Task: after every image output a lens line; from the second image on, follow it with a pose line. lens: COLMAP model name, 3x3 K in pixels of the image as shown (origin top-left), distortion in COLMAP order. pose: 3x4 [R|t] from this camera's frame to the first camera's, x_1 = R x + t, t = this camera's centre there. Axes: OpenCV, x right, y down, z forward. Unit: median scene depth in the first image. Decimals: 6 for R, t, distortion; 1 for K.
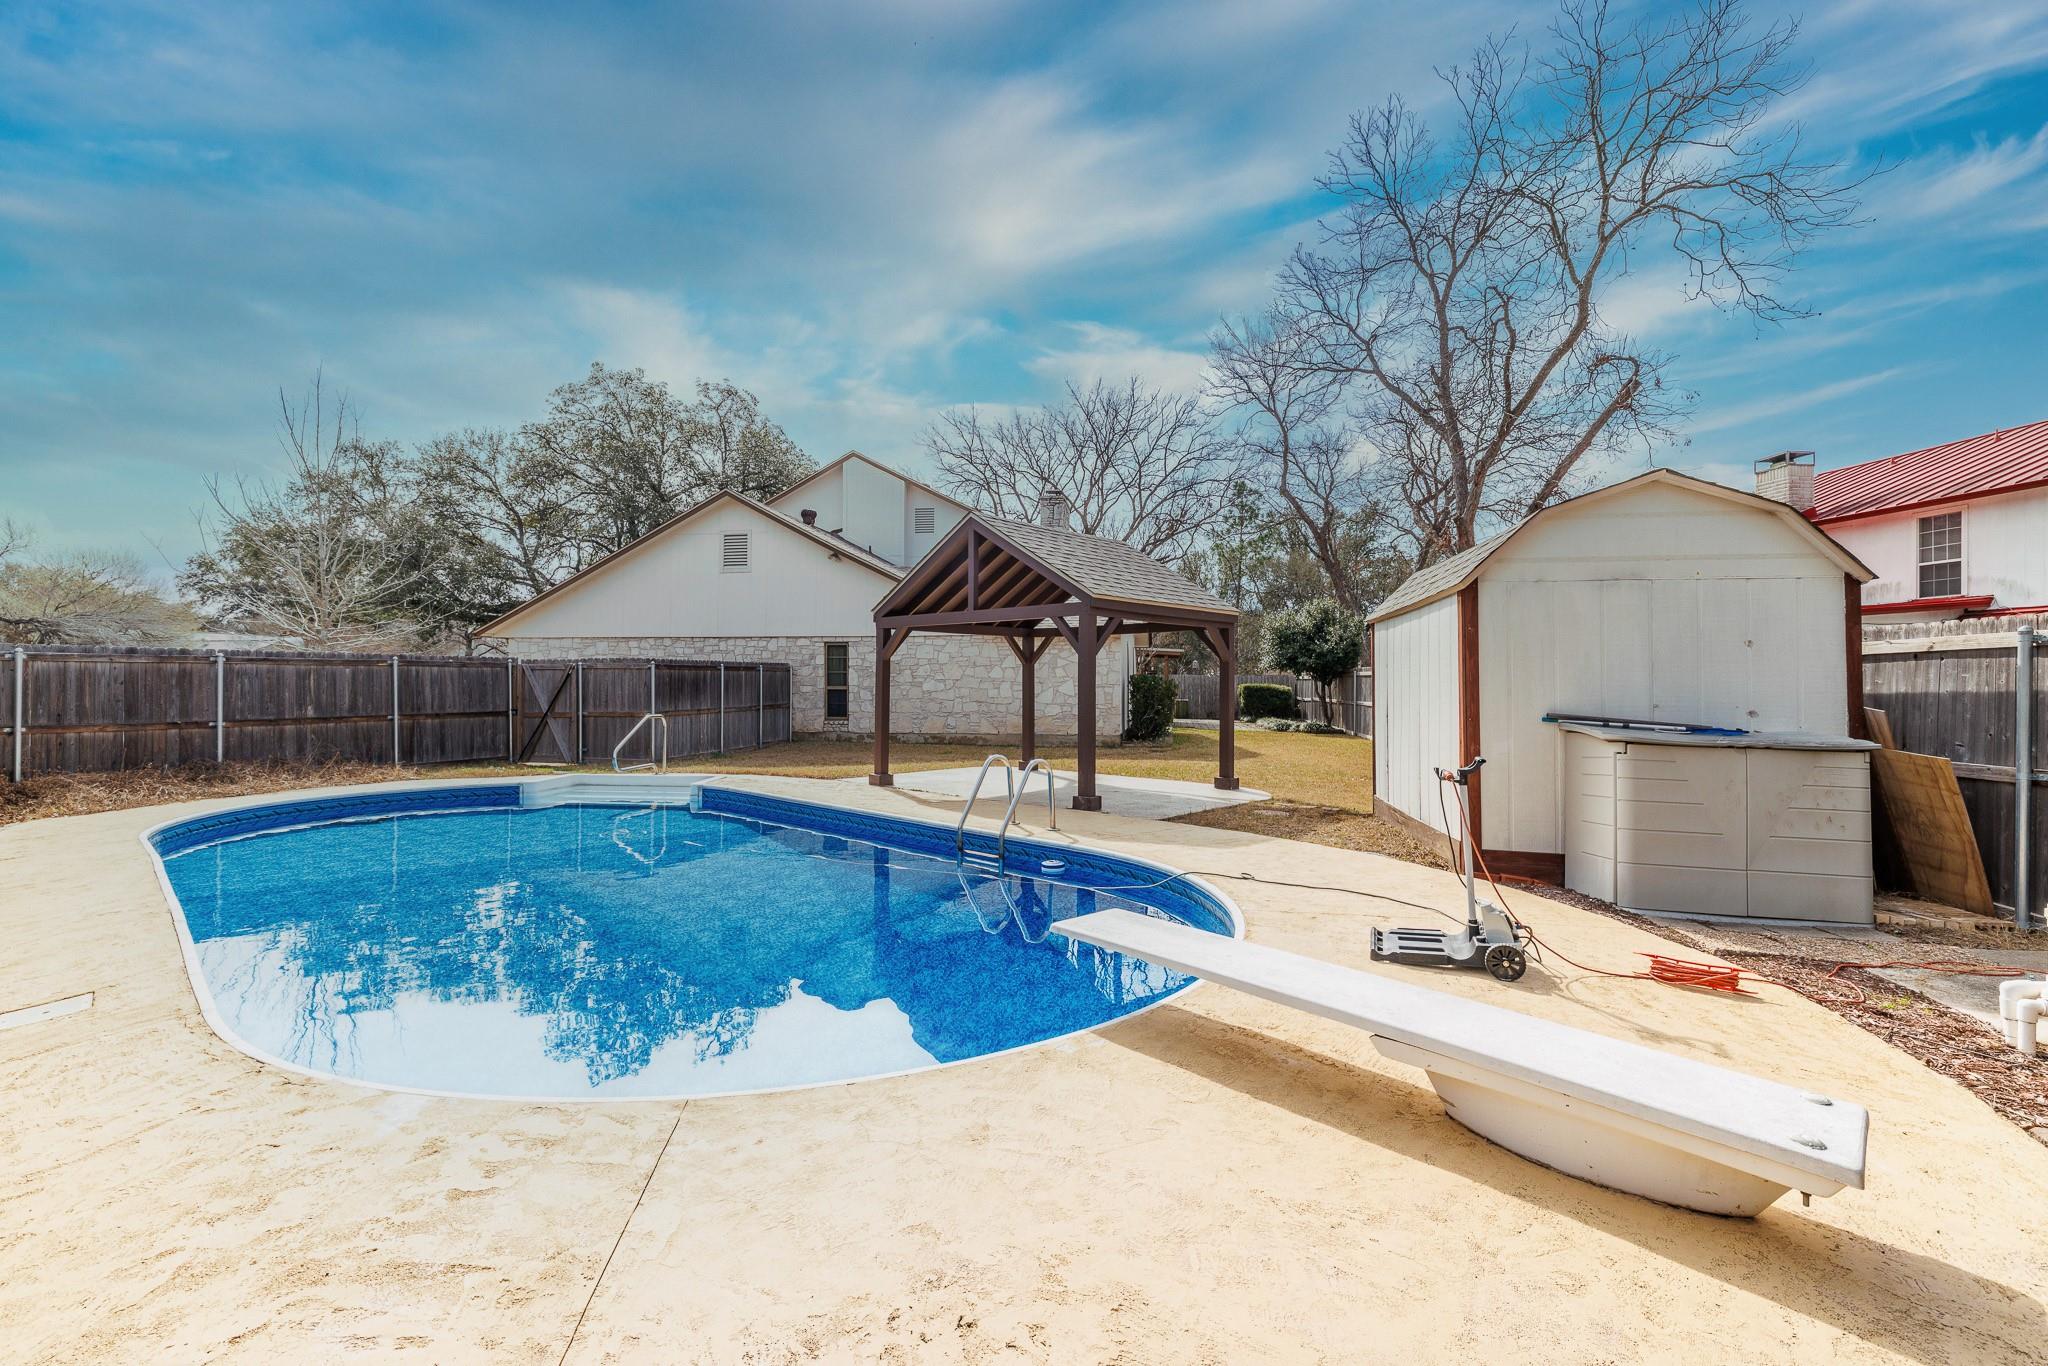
lens RADIAL K [[900.9, 0, 1023.6], [0, 900.9, 682.1], [0, 0, 1]] dist [0.000060, -0.000926]
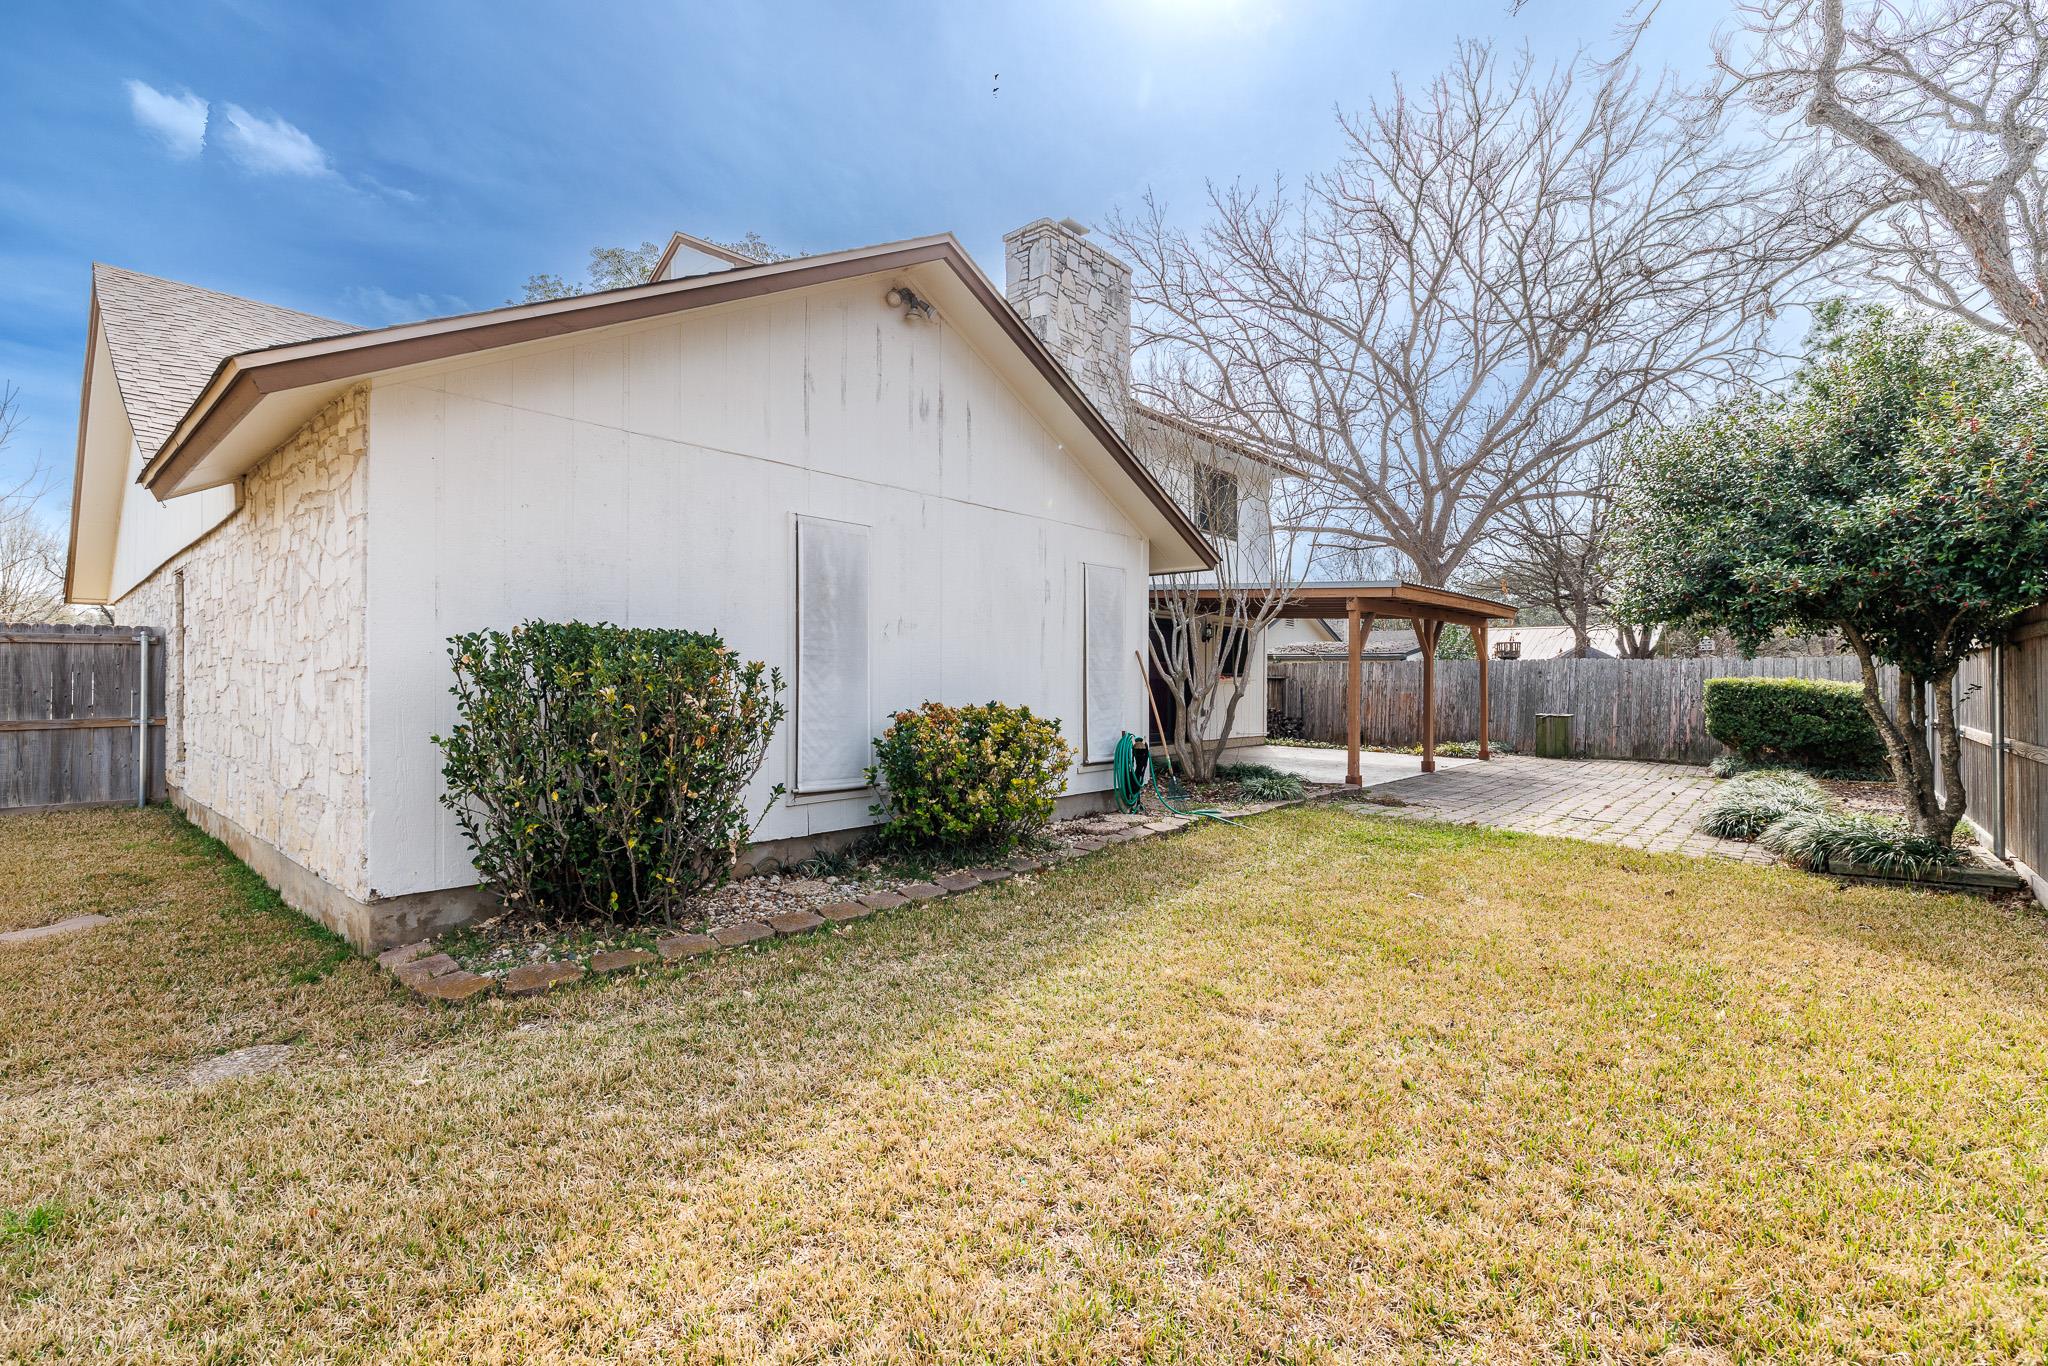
lens RADIAL K [[900.9, 0, 1024.5], [0, 900.9, 685.9], [0, 0, 1]] dist [0.000060, -0.000926]
pose [[0.851585, -0.005768, -0.524185, 0.261276], [0.006351, 0.999980, -0.000685, 0.004041], [0.524178, -0.002746, 0.851604, 0.678202]]
